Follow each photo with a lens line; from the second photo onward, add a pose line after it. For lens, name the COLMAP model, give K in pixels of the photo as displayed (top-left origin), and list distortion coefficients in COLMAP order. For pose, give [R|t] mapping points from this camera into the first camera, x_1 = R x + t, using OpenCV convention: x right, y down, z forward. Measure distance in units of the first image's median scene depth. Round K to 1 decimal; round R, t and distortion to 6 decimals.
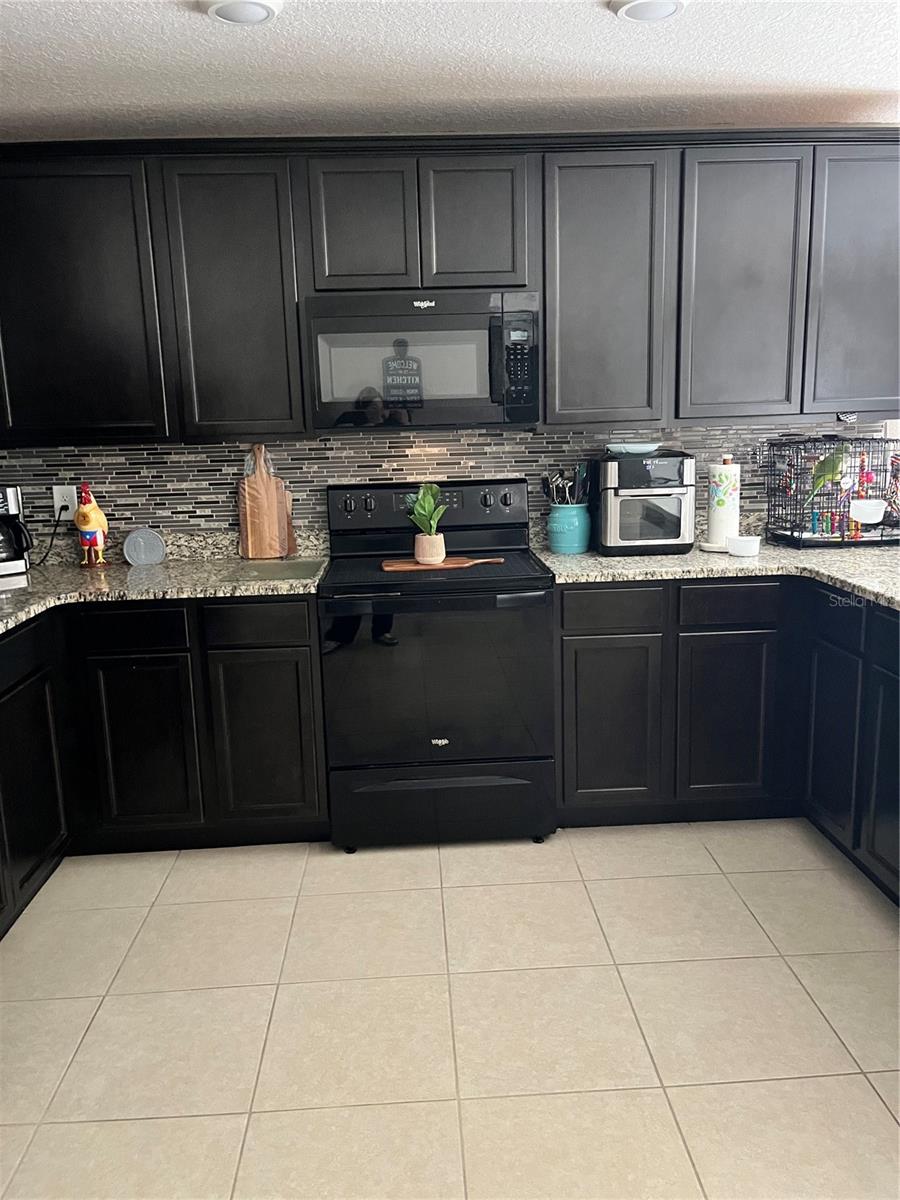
lens RADIAL K [[926.4, 0, 445.3], [0, 926.4, 595.9], [0, 0, 1]] dist [0.088208, -0.084815]
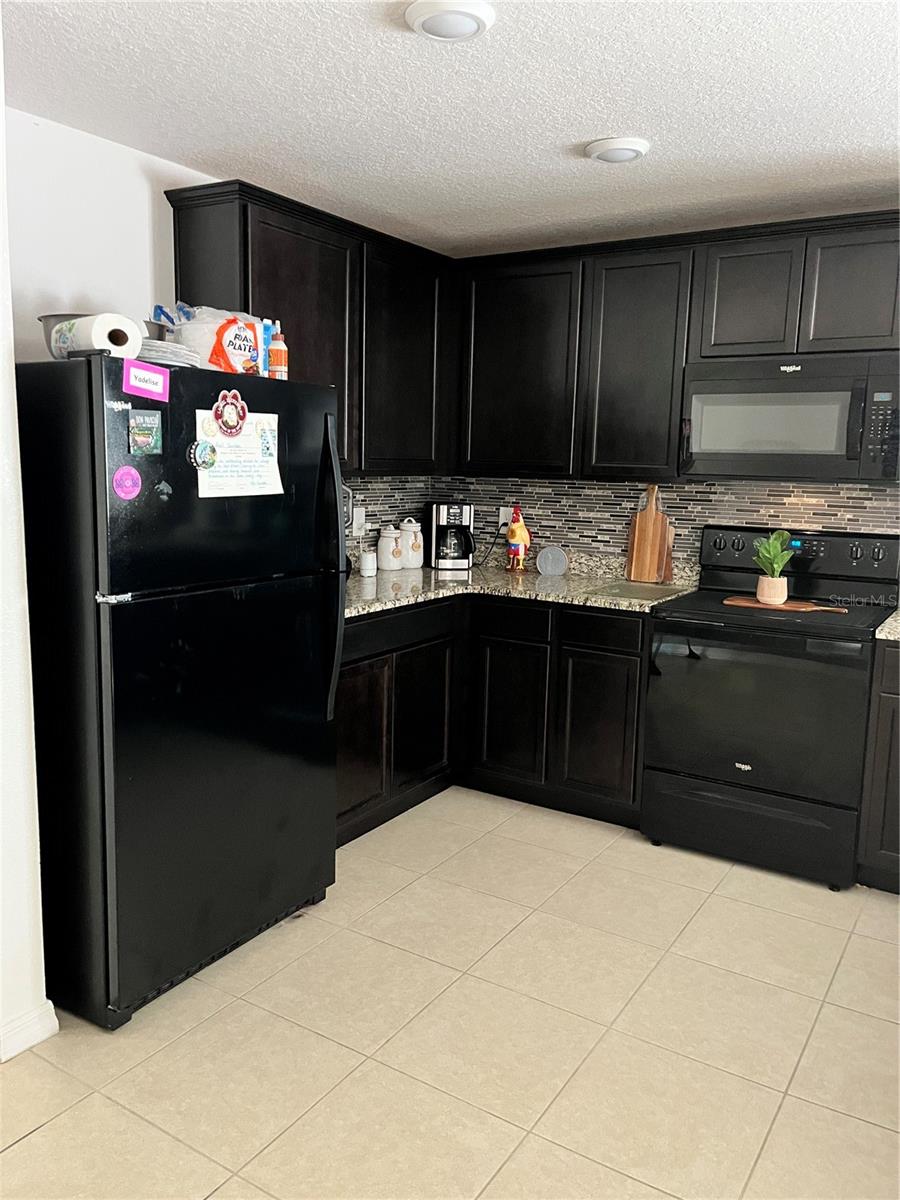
lens RADIAL K [[929.0, 0, 447.7], [0, 929.0, 582.2], [0, 0, 1]] dist [0.061777, -0.007821]
pose [[0.816175, 0.126478, -0.563792, 0.270143], [-0.155707, 0.987796, -0.003812, 0.002654], [0.556429, 0.090898, 0.825908, -0.101215]]
